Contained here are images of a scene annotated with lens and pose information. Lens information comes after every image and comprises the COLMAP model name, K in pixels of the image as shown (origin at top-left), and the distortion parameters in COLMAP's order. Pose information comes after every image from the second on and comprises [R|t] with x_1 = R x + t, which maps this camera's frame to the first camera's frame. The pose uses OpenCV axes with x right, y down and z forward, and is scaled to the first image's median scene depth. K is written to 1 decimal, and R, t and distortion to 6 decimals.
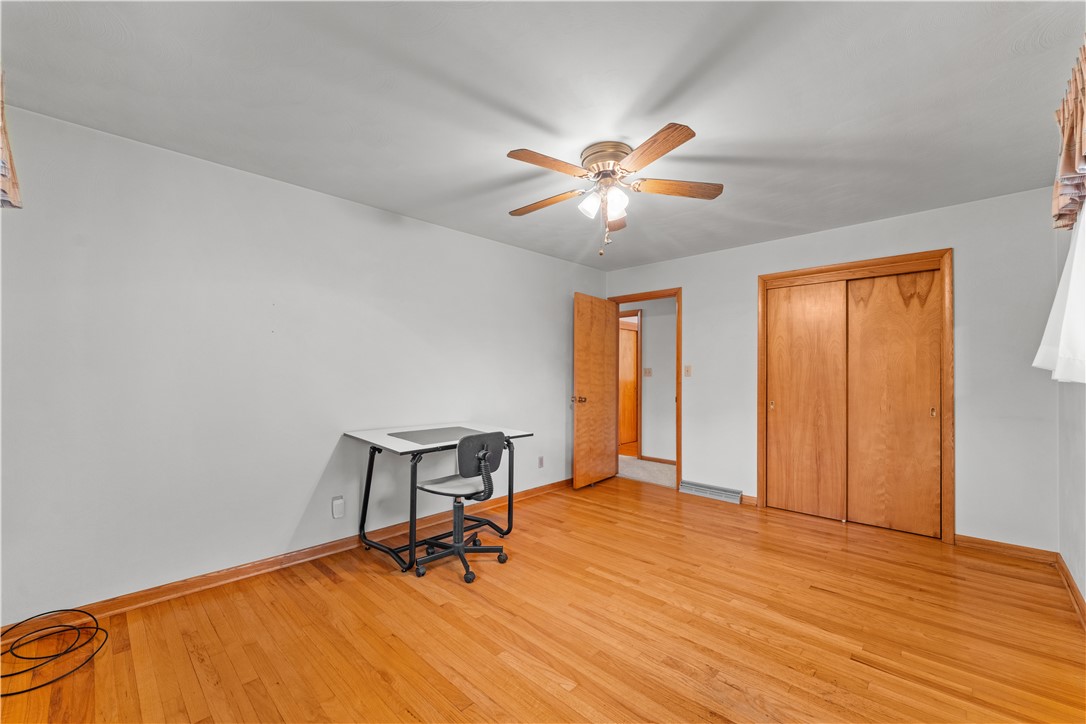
lens RADIAL K [[439.4, 0, 542.1], [0, 439.4, 374.7], [0, 0, 1]] dist [0.000645, -0.000094]
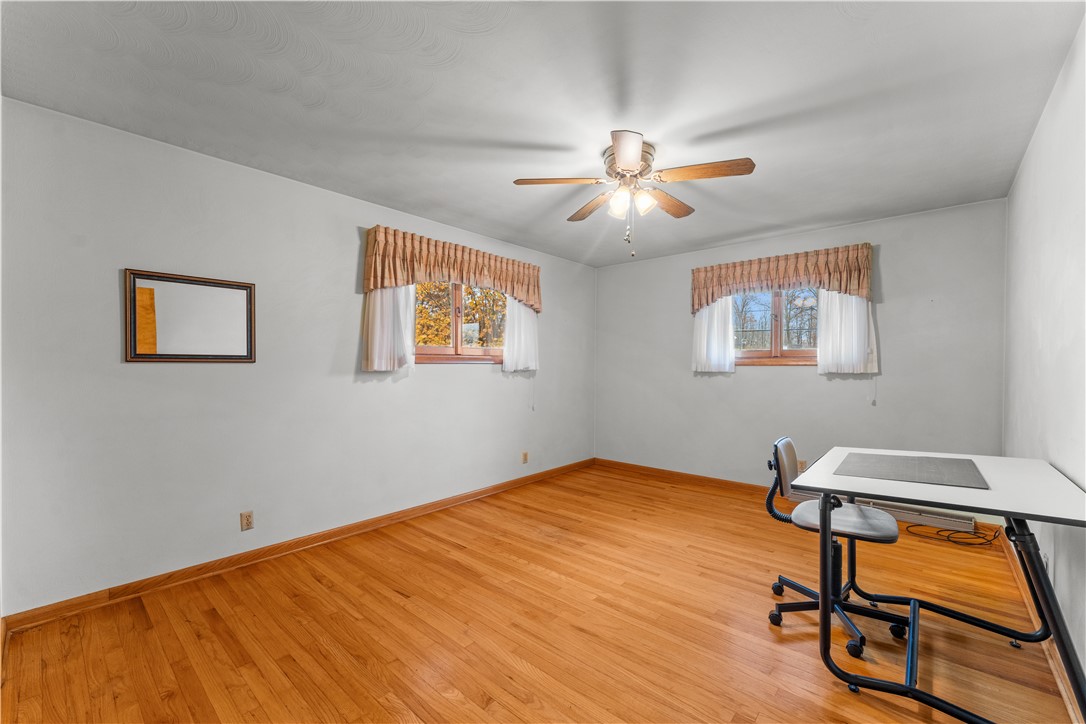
lens RADIAL K [[439.4, 0, 542.1], [0, 439.4, 374.7], [0, 0, 1]] dist [0.000645, -0.000094]
pose [[-0.999015, -0.001162, -0.044353, 0.353933], [-0.001828, 0.999886, 0.014966, 0.000899], [0.044330, 0.015032, -0.998904, 1.814274]]
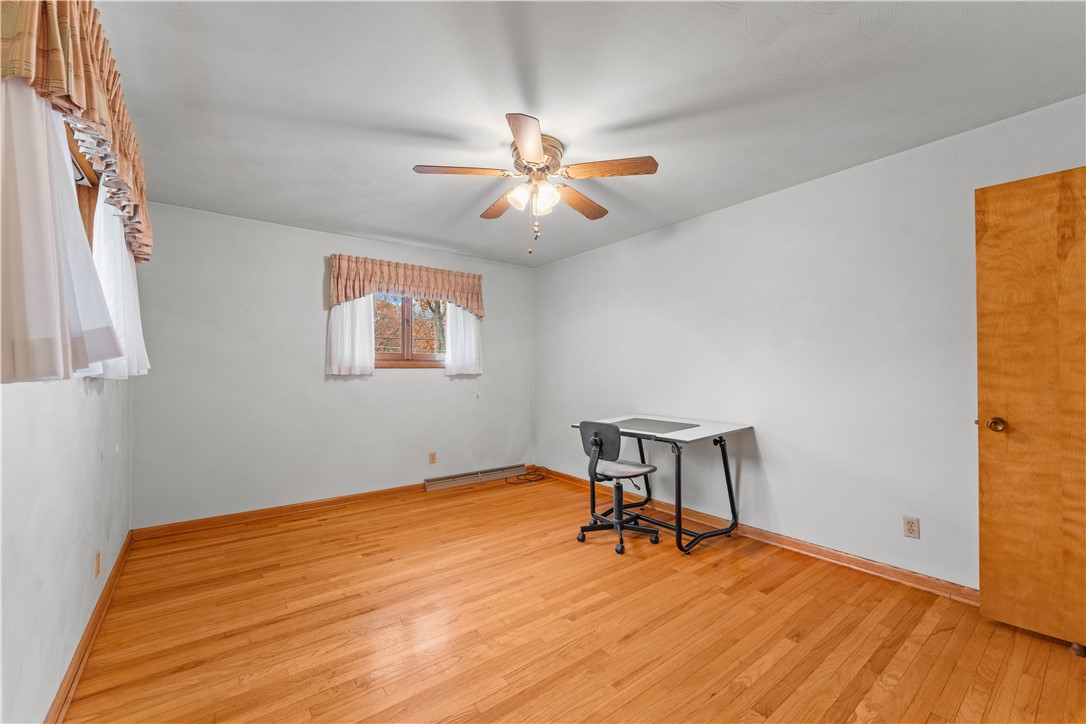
lens RADIAL K [[443.1, 0, 544.7], [0, 443.1, 367.3], [0, 0, 1]] dist [-0.001063, -0.000008]
pose [[-0.145438, -0.005973, -0.989349, 1.015528], [0.005062, 0.999964, -0.006781, 0.001657], [0.989354, -0.005995, -0.145402, 1.038264]]
